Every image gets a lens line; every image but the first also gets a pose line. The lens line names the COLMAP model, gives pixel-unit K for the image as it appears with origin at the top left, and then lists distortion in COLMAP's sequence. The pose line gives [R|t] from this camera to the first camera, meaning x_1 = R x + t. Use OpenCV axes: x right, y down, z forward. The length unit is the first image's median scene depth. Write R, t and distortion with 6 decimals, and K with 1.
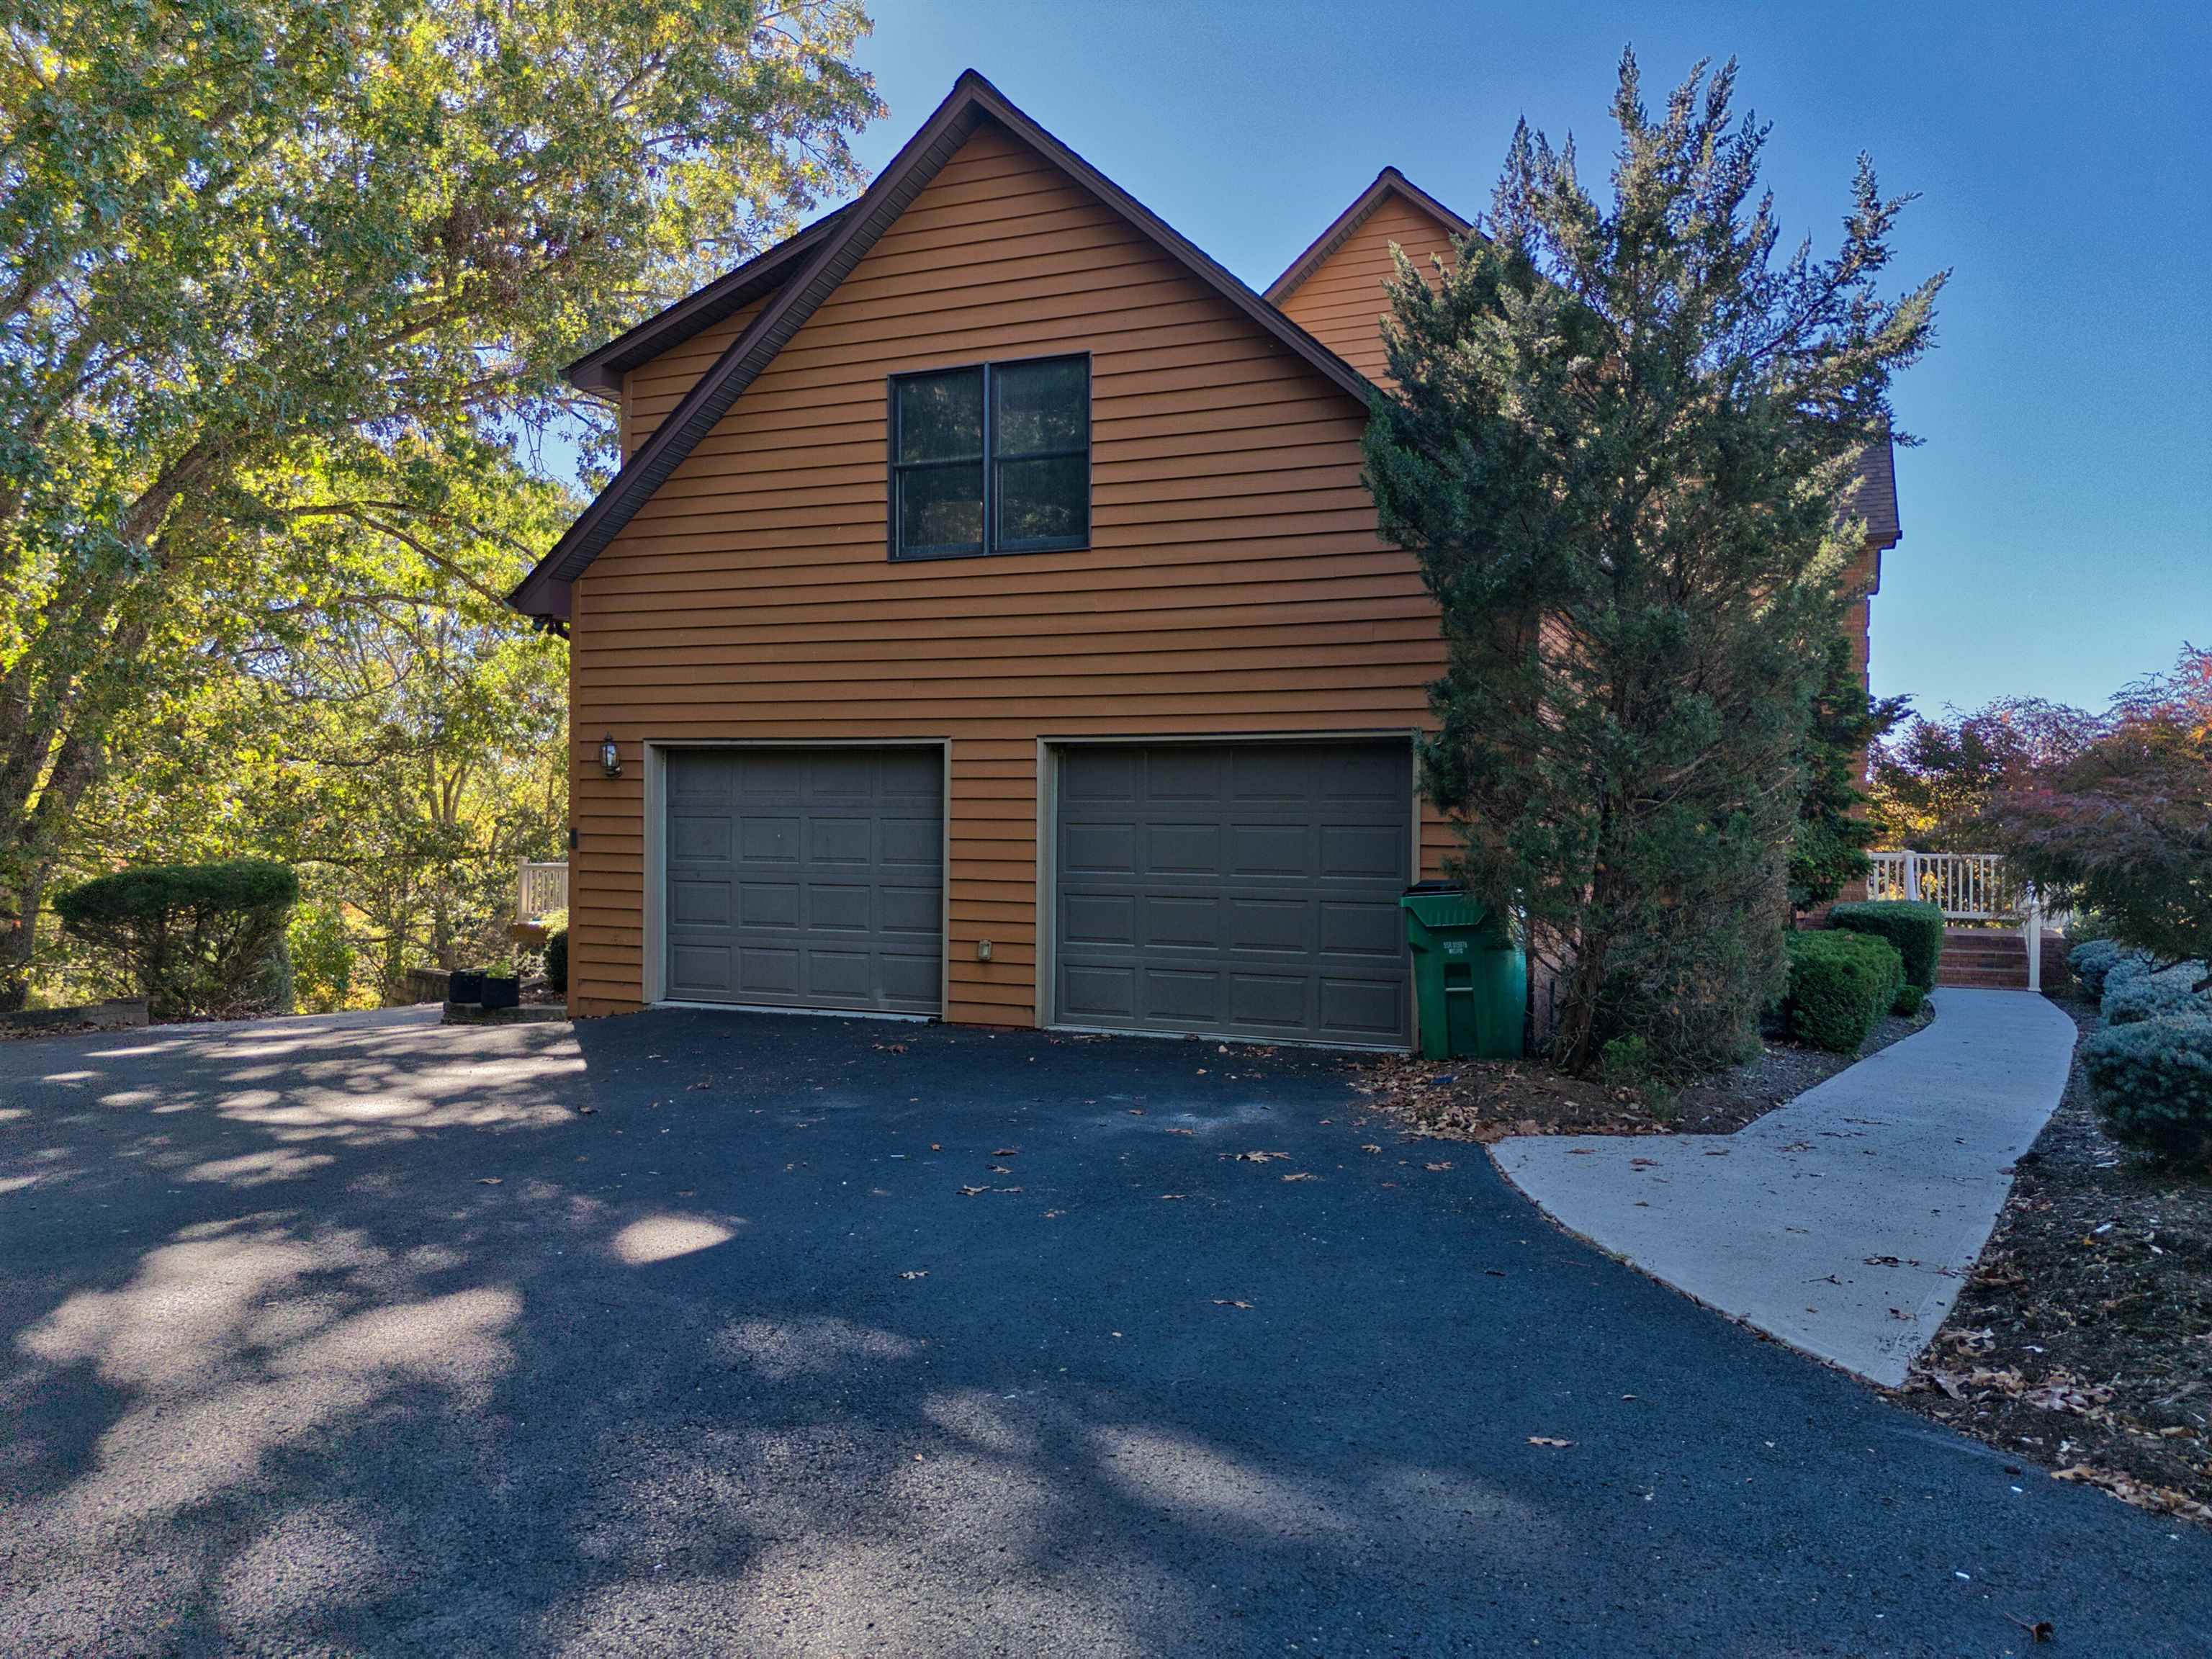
lens RADIAL K [[1565.9, 0, 1106.0], [0, 1565.9, 829.5], [0, 0, 1]] dist [0.106325, -0.106434]
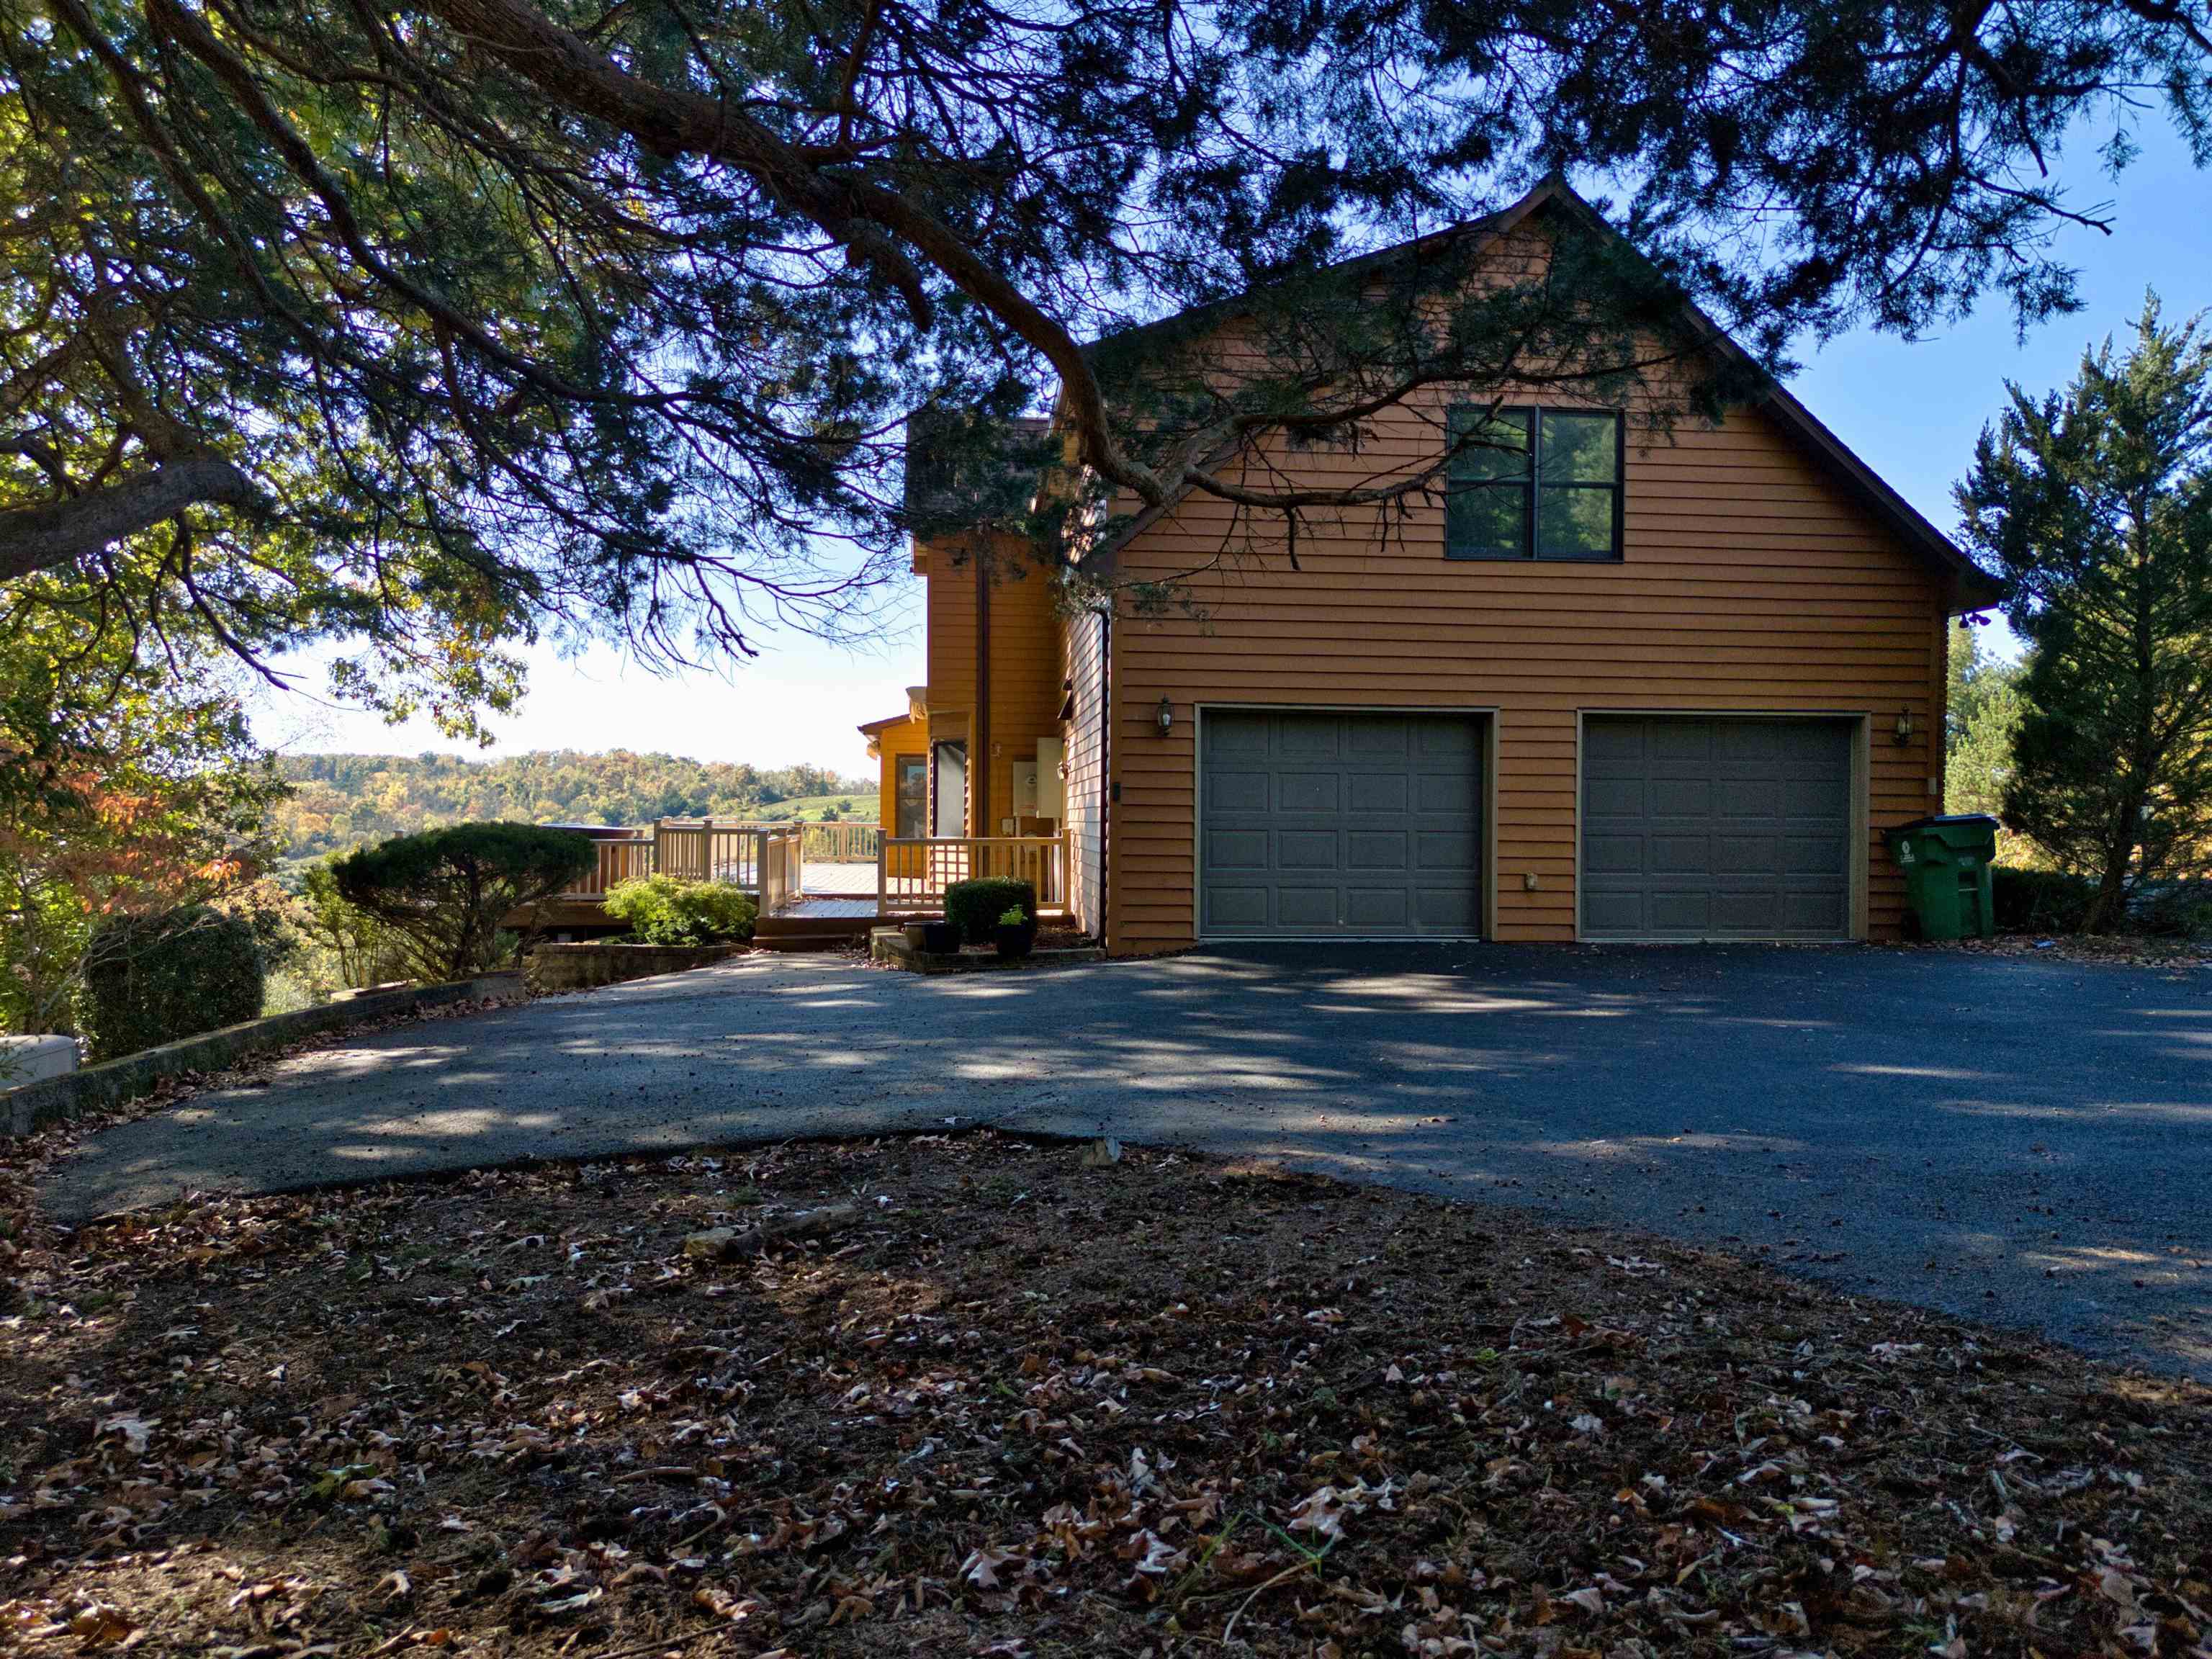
lens RADIAL K [[1565.9, 0, 1106.0], [0, 1565.9, 829.5], [0, 0, 1]] dist [0.106325, -0.106434]
pose [[0.867846, -0.004592, 0.496812, -0.969993], [0.002521, 0.999985, 0.004839, 0.029261], [-0.496827, -0.002947, 0.867845, 0.088844]]
